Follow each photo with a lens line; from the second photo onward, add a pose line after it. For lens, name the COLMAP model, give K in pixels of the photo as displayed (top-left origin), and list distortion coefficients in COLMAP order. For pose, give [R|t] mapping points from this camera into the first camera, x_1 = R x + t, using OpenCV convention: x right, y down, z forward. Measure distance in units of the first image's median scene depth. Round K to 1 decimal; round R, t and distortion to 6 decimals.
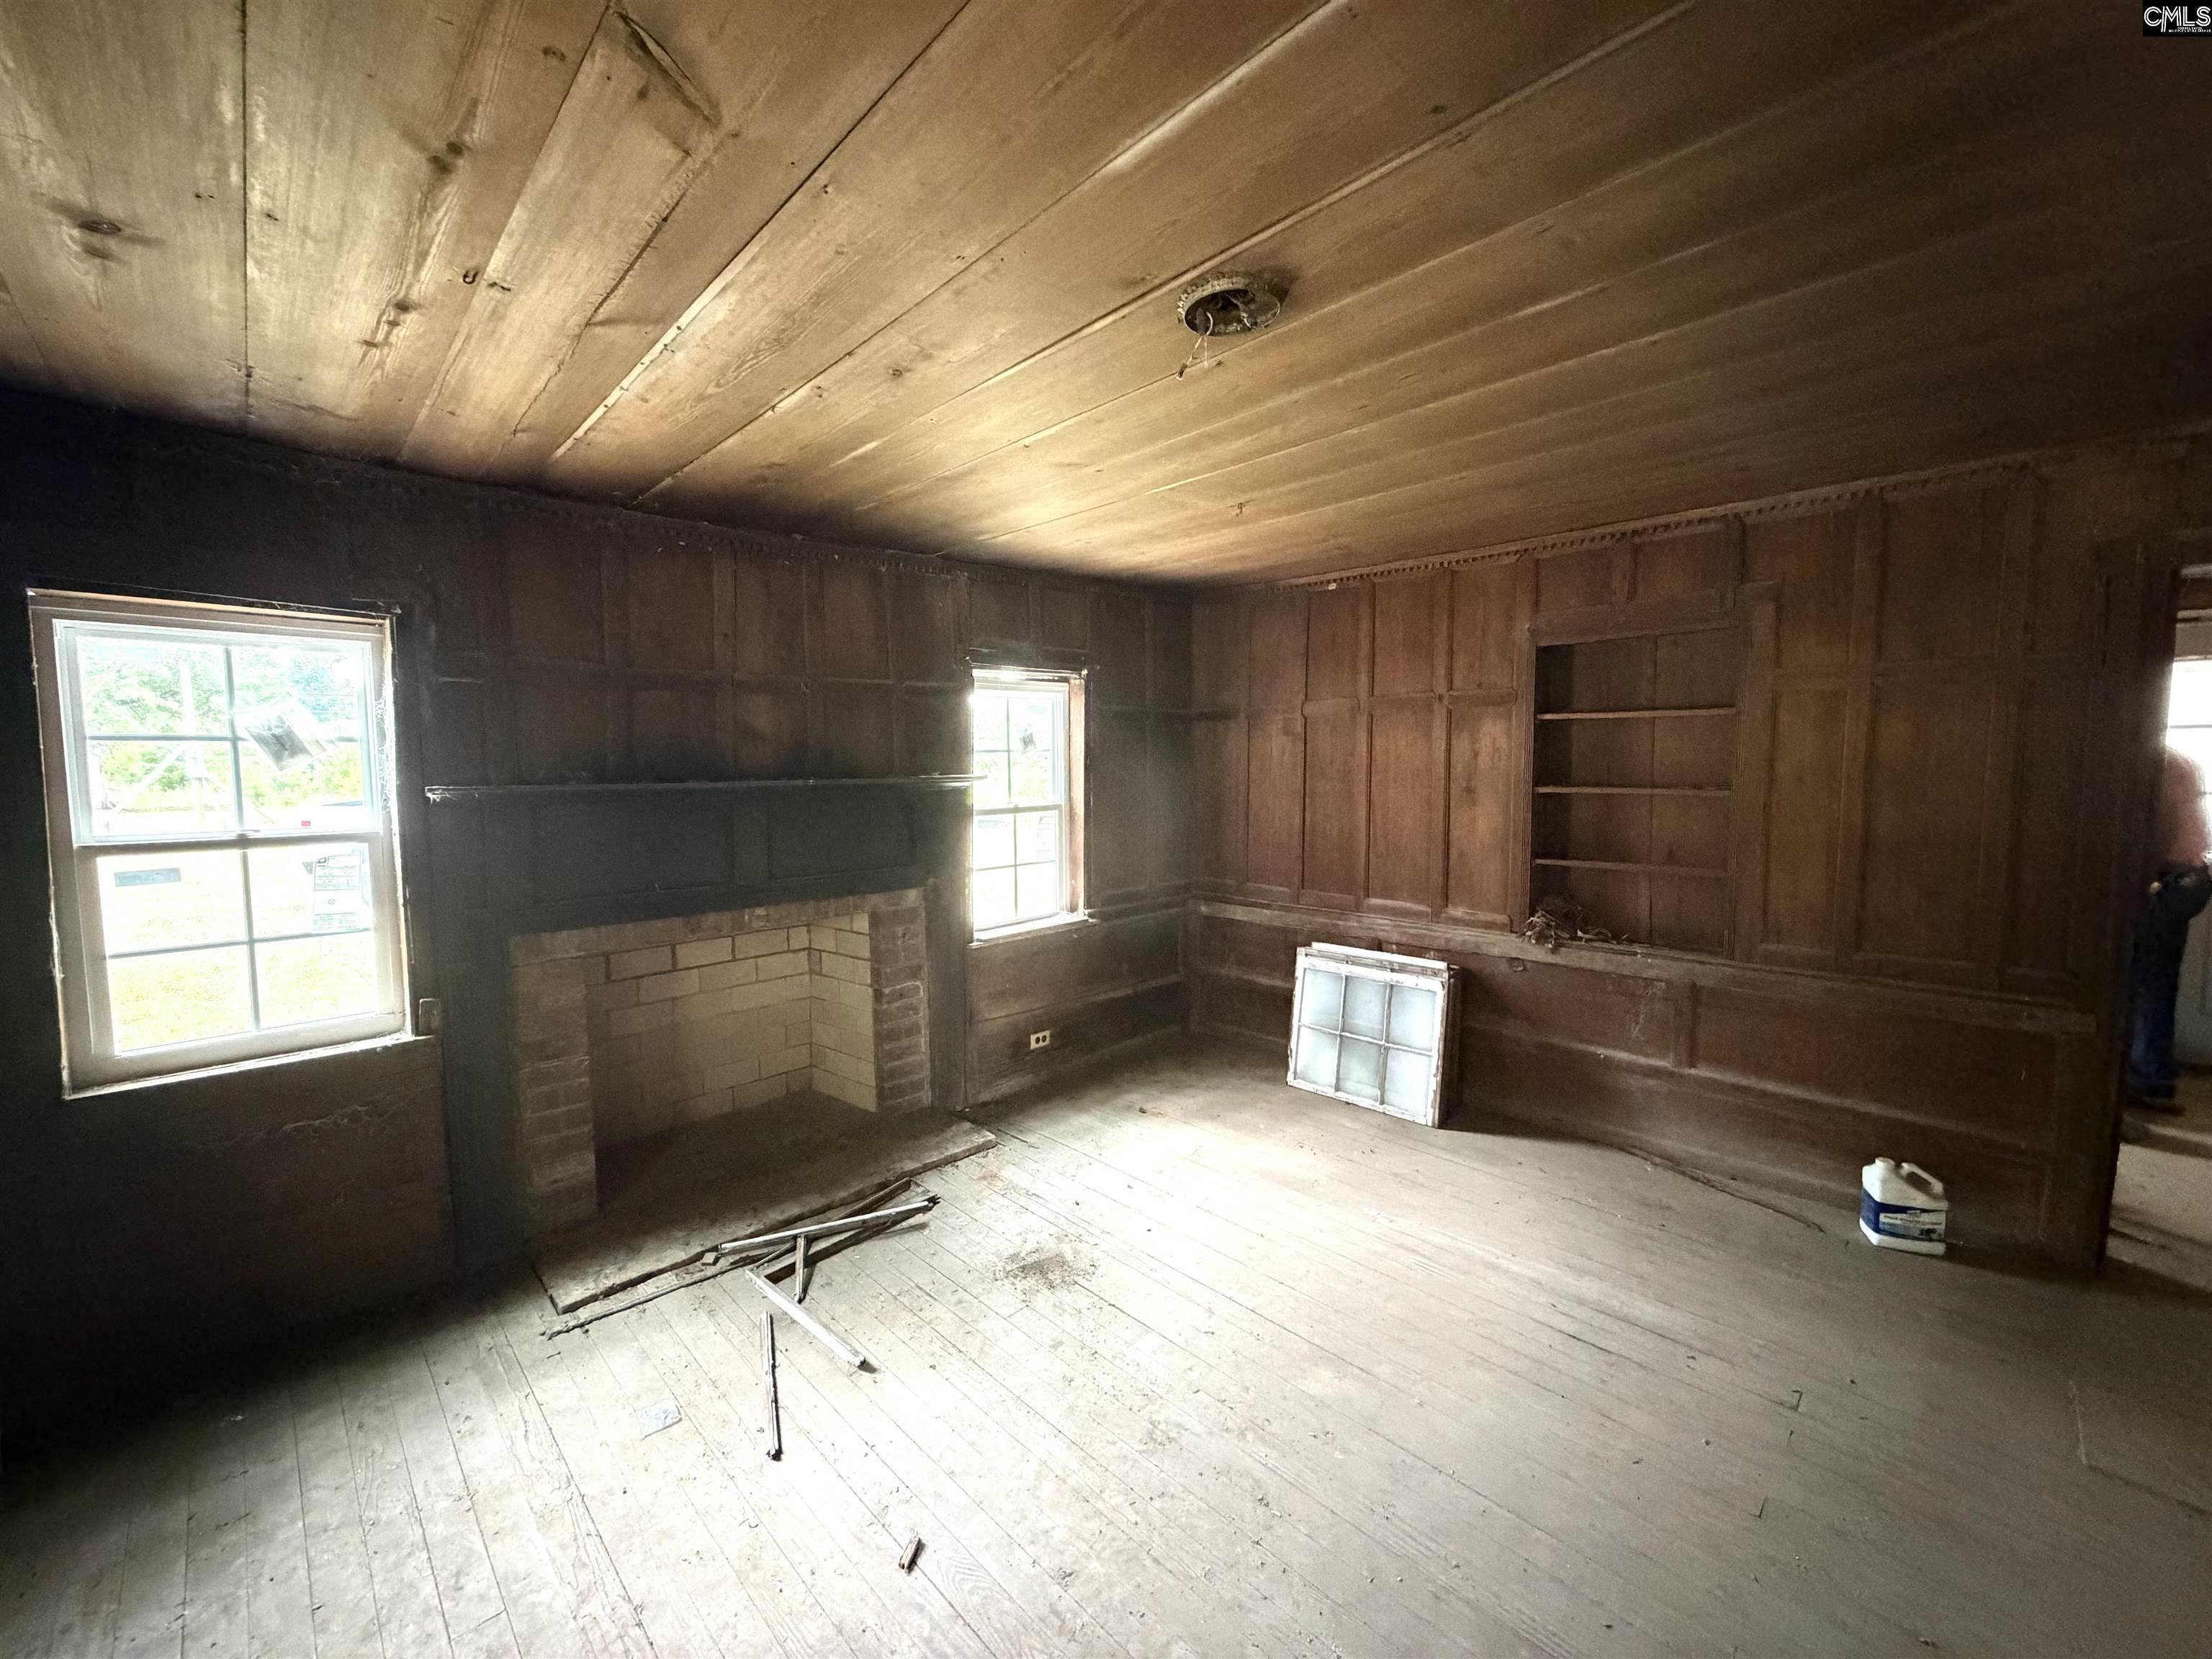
lens RADIAL K [[869.8, 0, 1102.7], [0, 869.8, 829.7], [0, 0, 1]] dist [-0.001586, -0.000033]
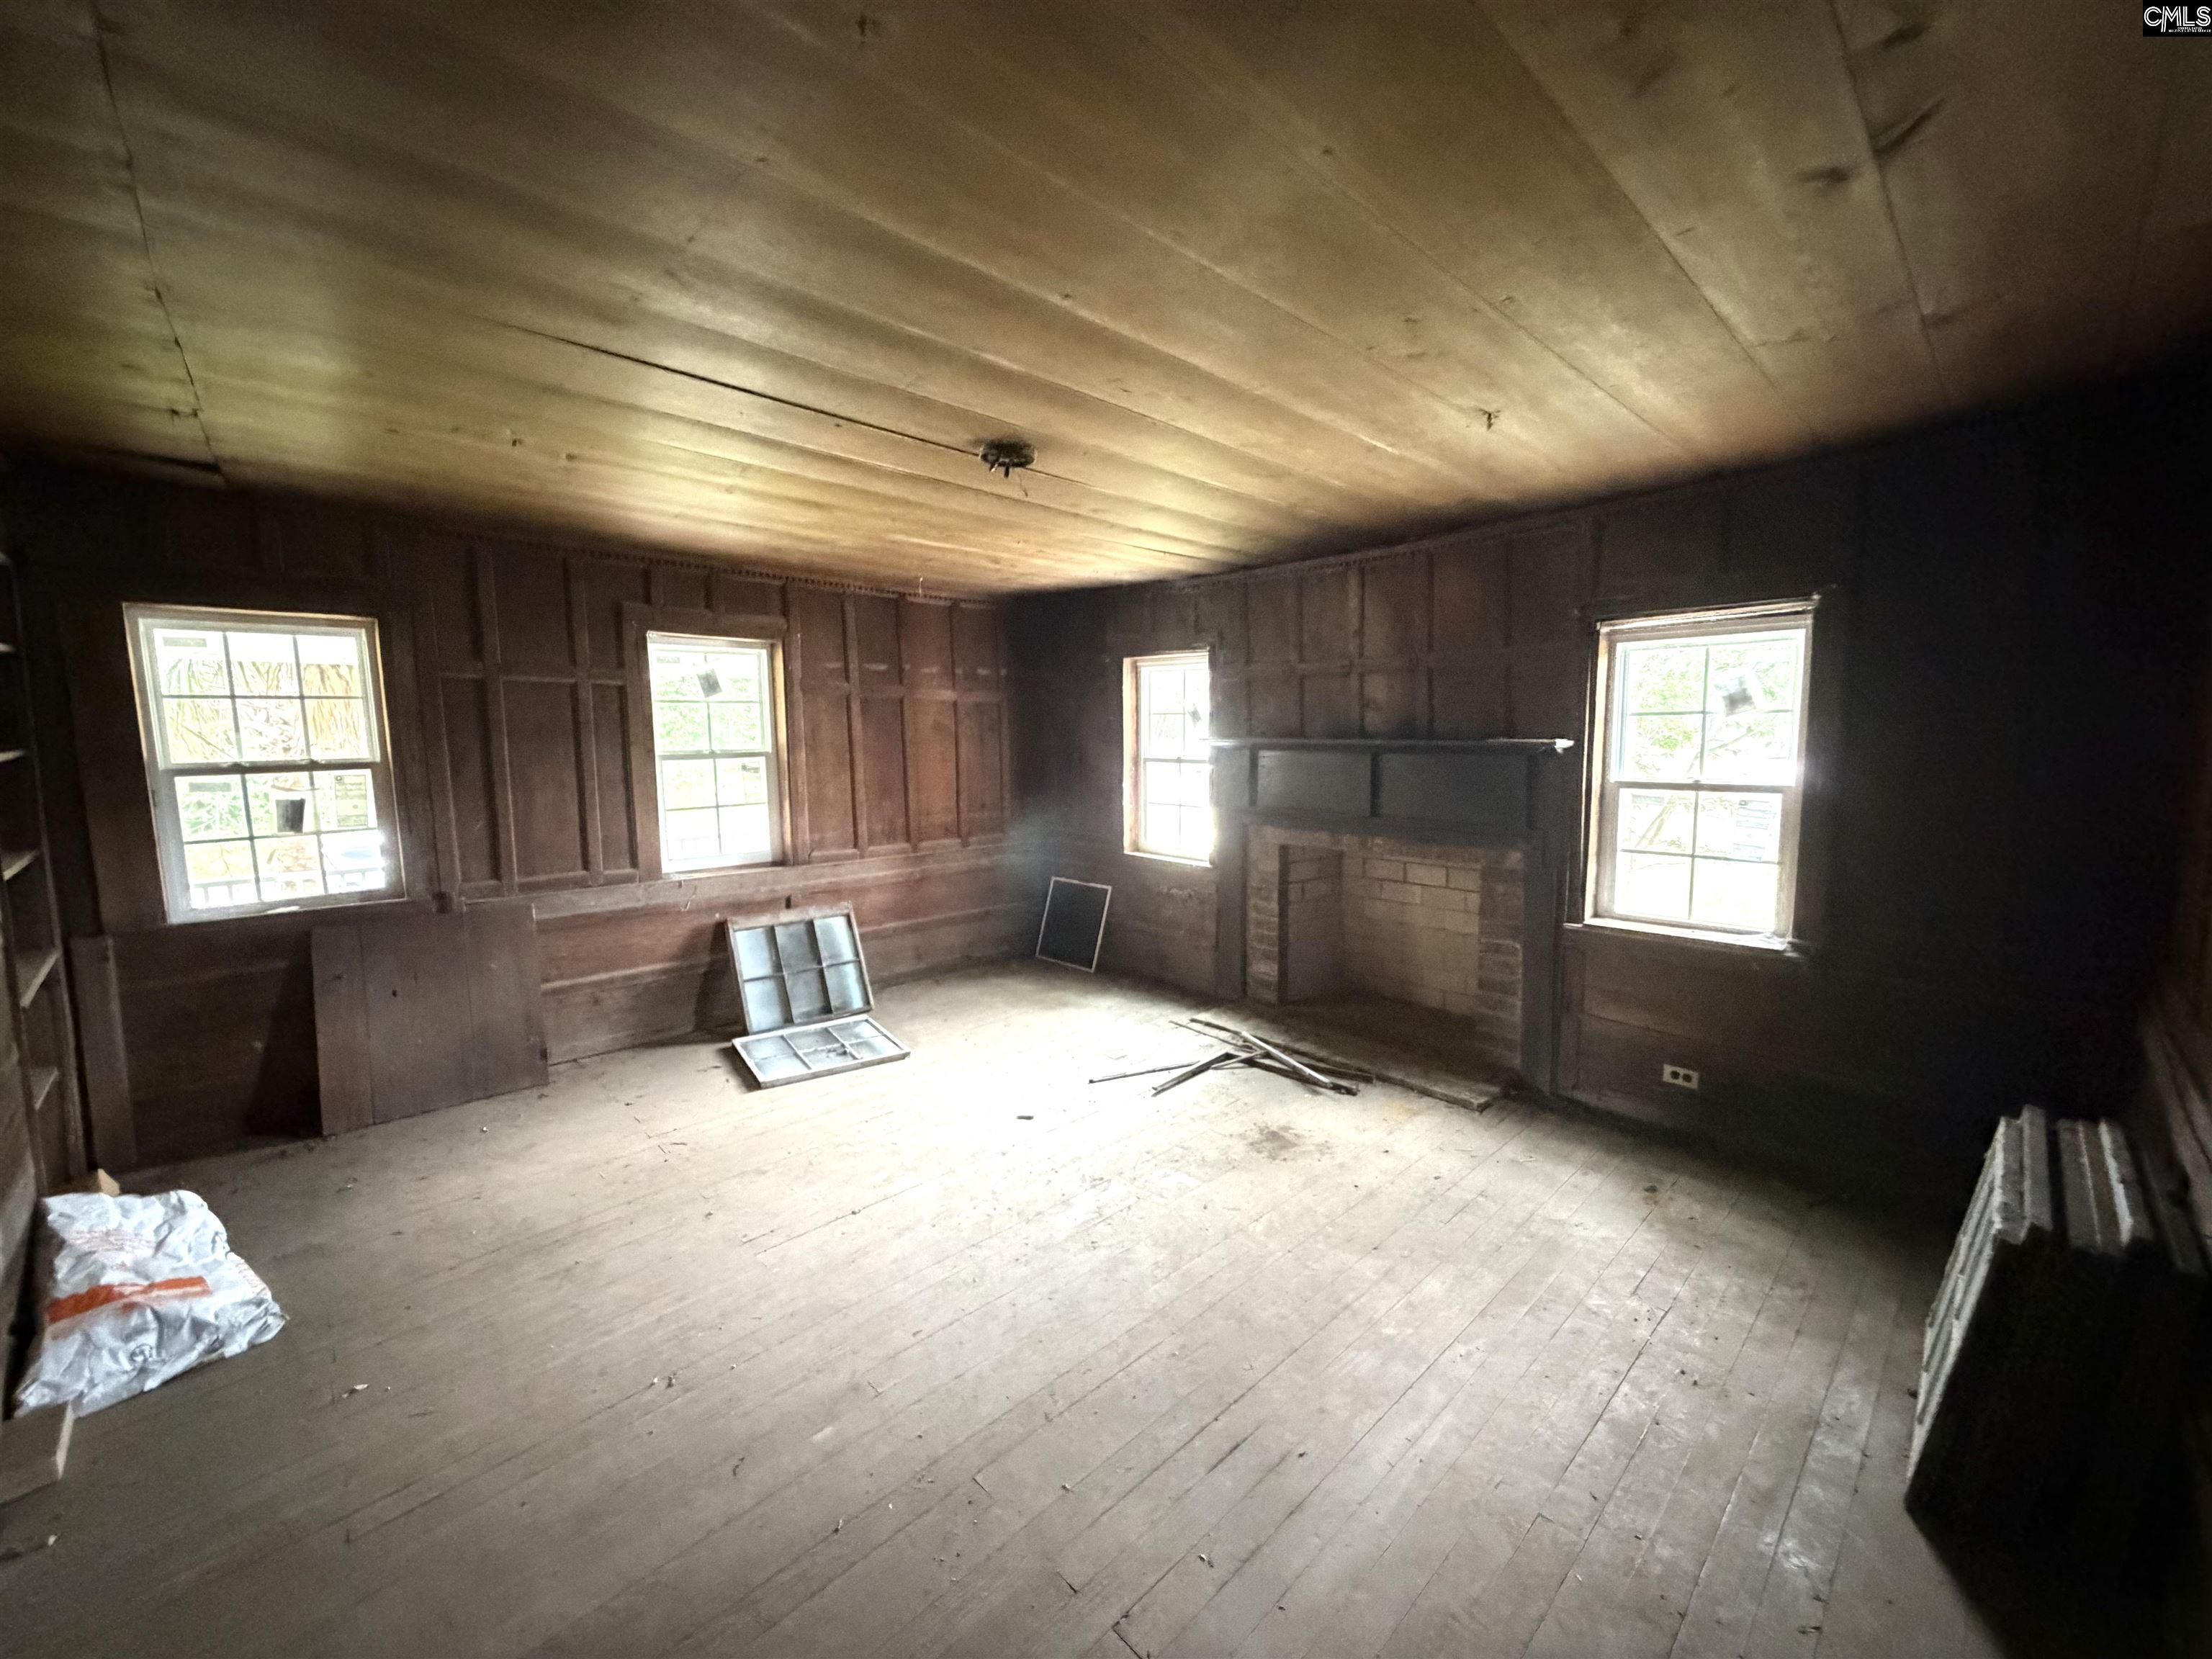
lens RADIAL K [[869.8, 0, 1106.1], [0, 869.8, 823.0], [0, 0, 1]] dist [-0.001586, -0.000033]
pose [[-0.002707, 0.120185, -0.992748, 0.879290], [-0.077588, 0.989734, 0.120032, -0.055465], [0.996982, 0.077351, 0.006646, 0.572934]]
